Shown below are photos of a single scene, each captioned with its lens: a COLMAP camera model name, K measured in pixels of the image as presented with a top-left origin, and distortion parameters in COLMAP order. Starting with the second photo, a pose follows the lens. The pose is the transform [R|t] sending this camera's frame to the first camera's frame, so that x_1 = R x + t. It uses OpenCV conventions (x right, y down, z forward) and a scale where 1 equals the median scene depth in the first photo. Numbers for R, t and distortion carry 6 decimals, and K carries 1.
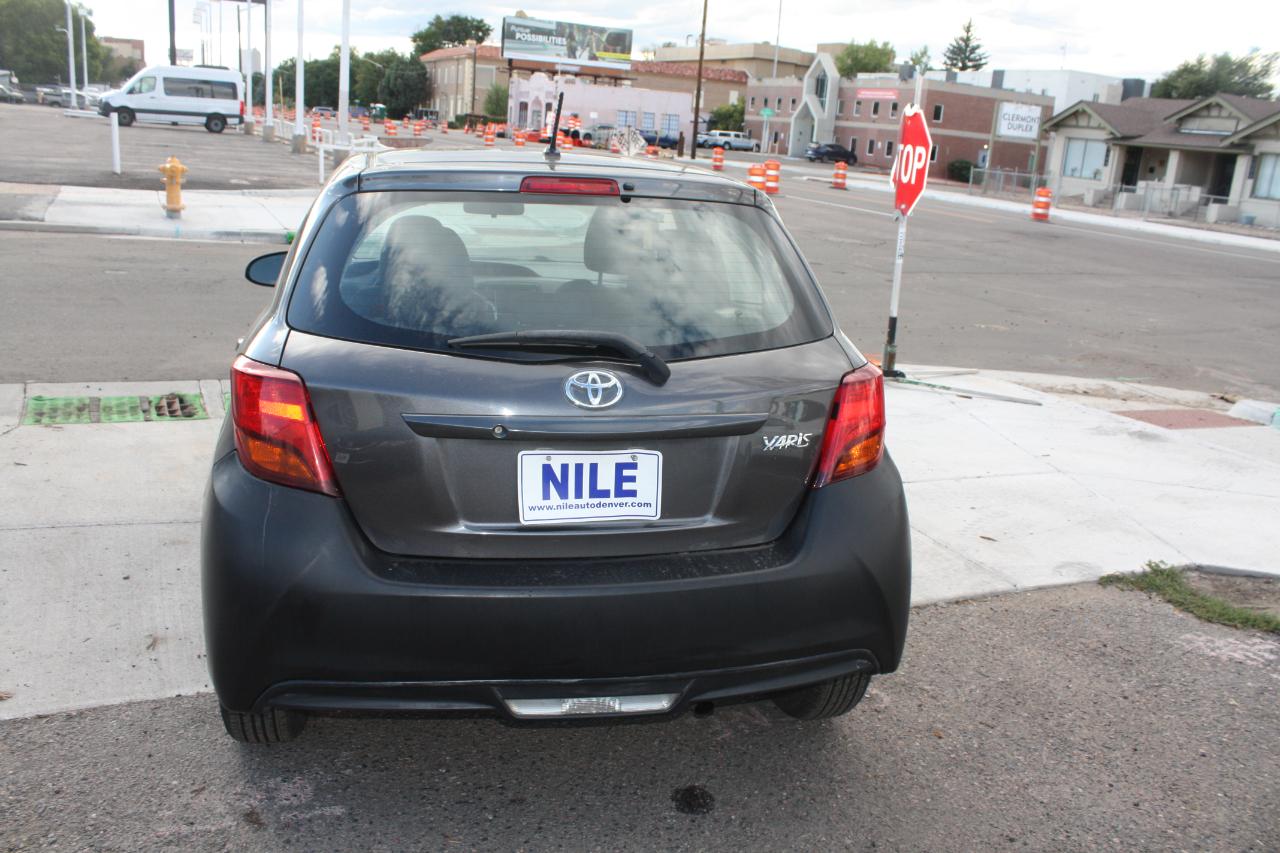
lens RADIAL K [[1071.2, 0, 634.4], [0, 1071.2, 430.7], [0, 0, 1]] dist [-0.170073, 0.153492]
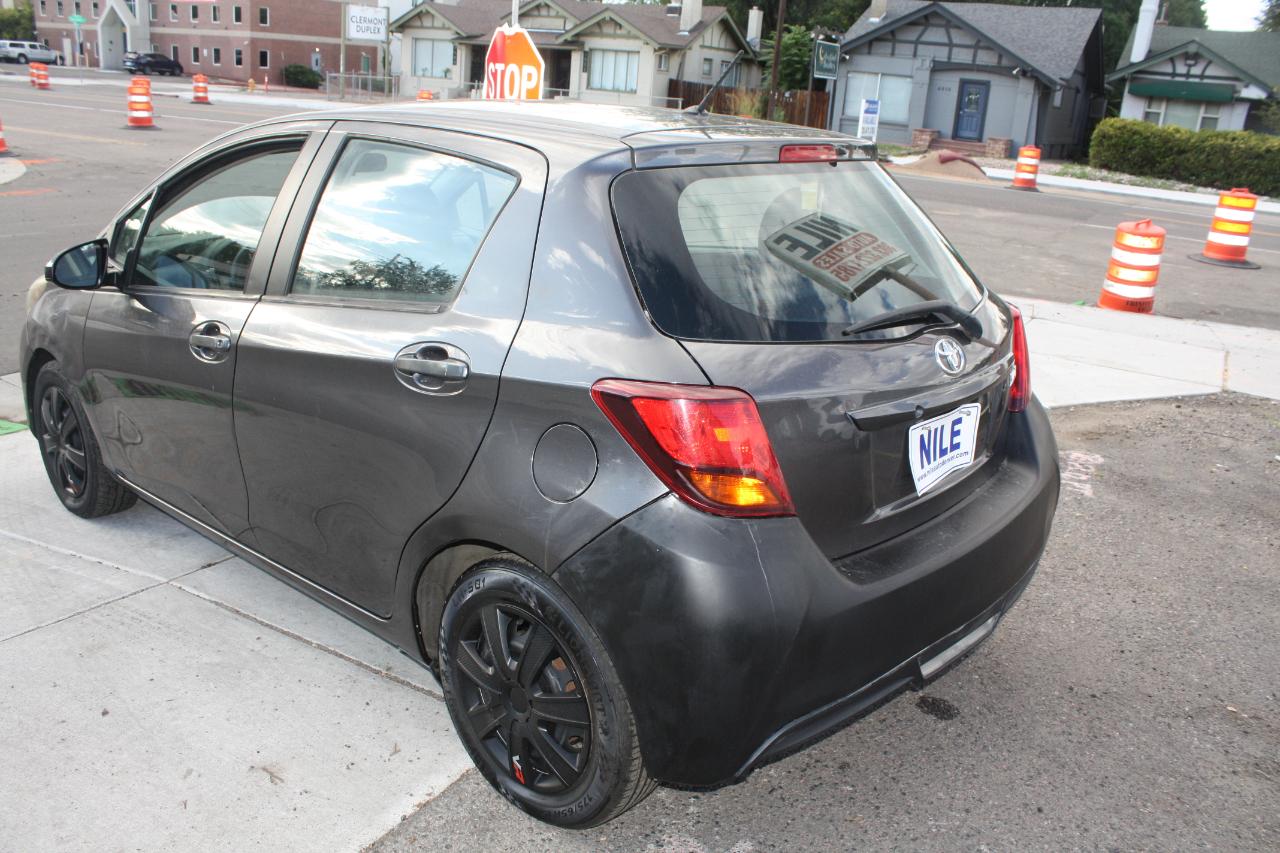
lens RADIAL K [[1071.2, 0, 634.4], [0, 1071.2, 430.7], [0, 0, 1]] dist [-0.170073, 0.153492]
pose [[0.815369, -0.197041, 0.544379, -0.044348], [0.148681, 0.980031, 0.132034, -0.007630], [-0.559524, -0.026718, 0.828383, 0.015945]]
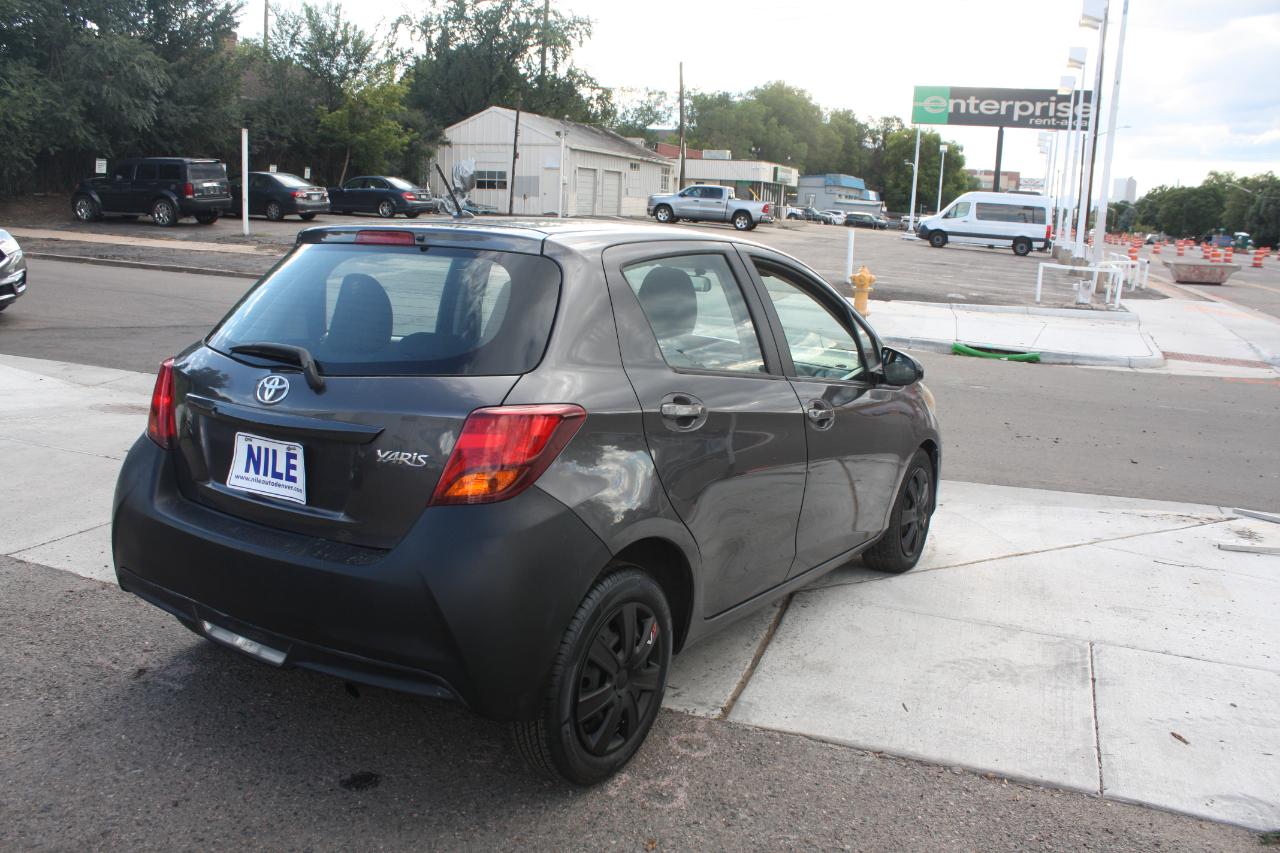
lens RADIAL K [[1075.1, 0, 633.4], [0, 1075.1, 429.6], [0, 0, 1]] dist [-0.169565, 0.156929]
pose [[0.715648, 0.100804, -0.691148, 0.057842], [-0.182637, 0.982110, -0.045870, -0.000656], [0.674160, 0.159055, 0.721256, 0.020191]]
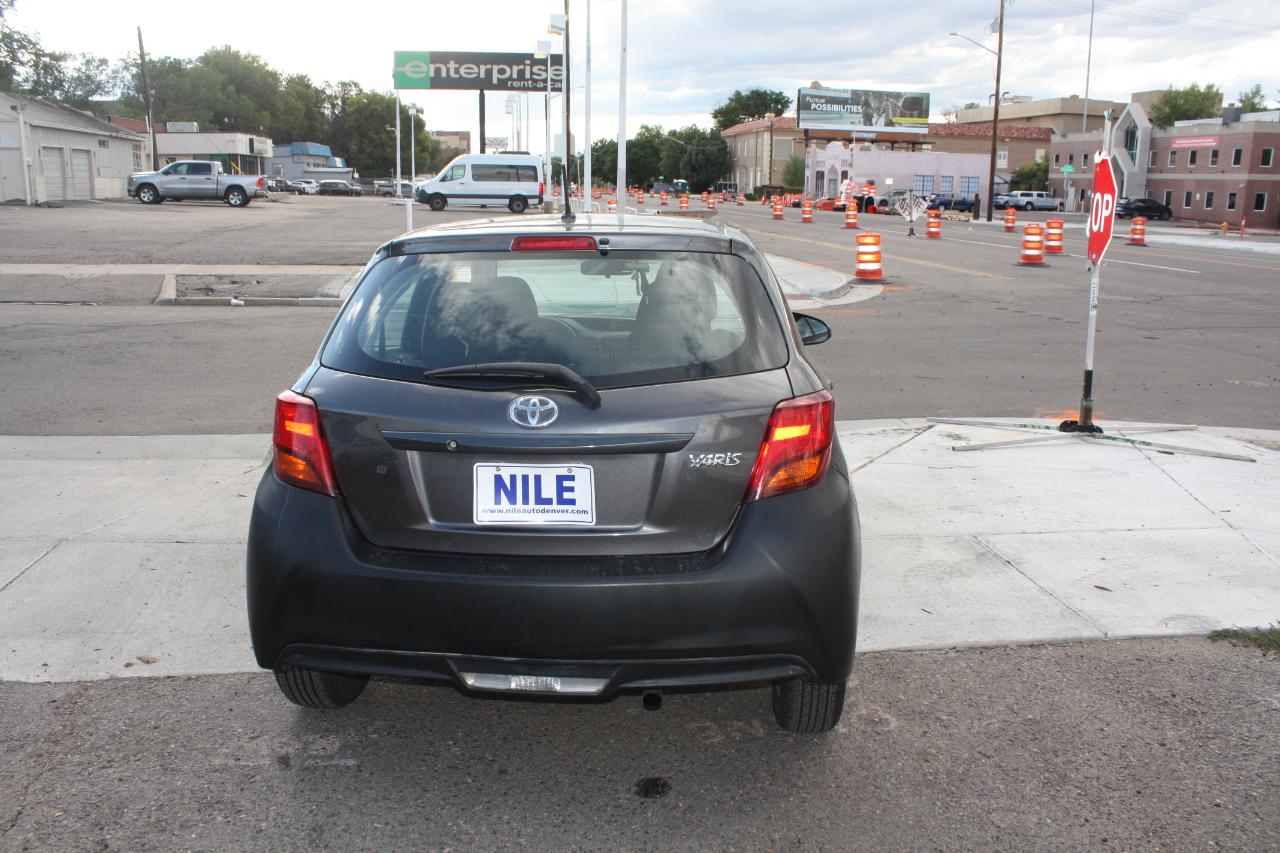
lens RADIAL K [[1075.1, 0, 633.4], [0, 1075.1, 429.6], [0, 0, 1]] dist [-0.169565, 0.156929]
pose [[0.959646, 0.000774, -0.281210, 0.020568], [-0.019270, 0.997827, -0.063011, 0.002756], [0.280550, 0.065887, 0.957575, -0.005514]]
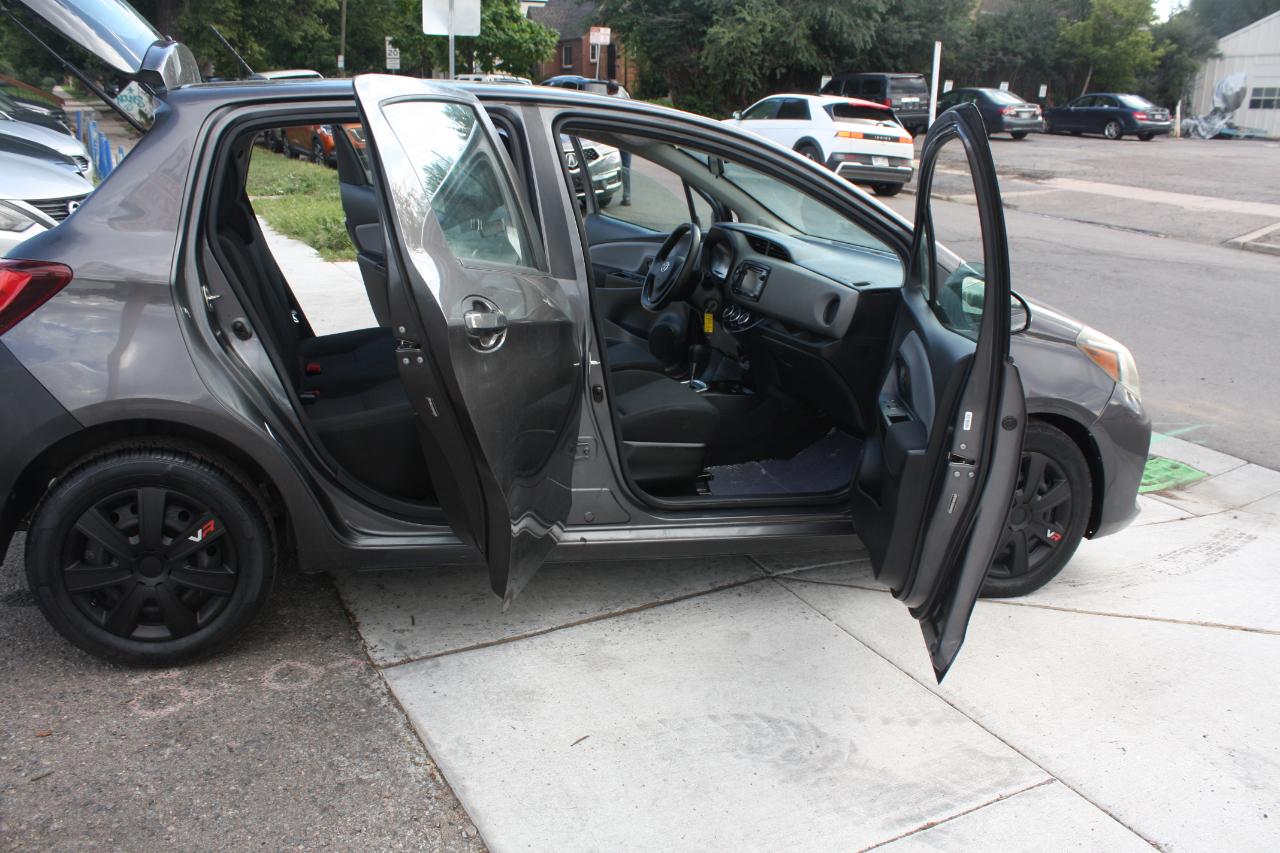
lens RADIAL K [[1075.1, 0, 633.4], [0, 1075.1, 429.6], [0, 0, 1]] dist [-0.169565, 0.156929]
pose [[0.077631, 0.222998, -0.971723, 0.072506], [-0.286313, 0.938595, 0.192522, -0.015541], [0.954986, 0.263272, 0.136711, 0.086023]]
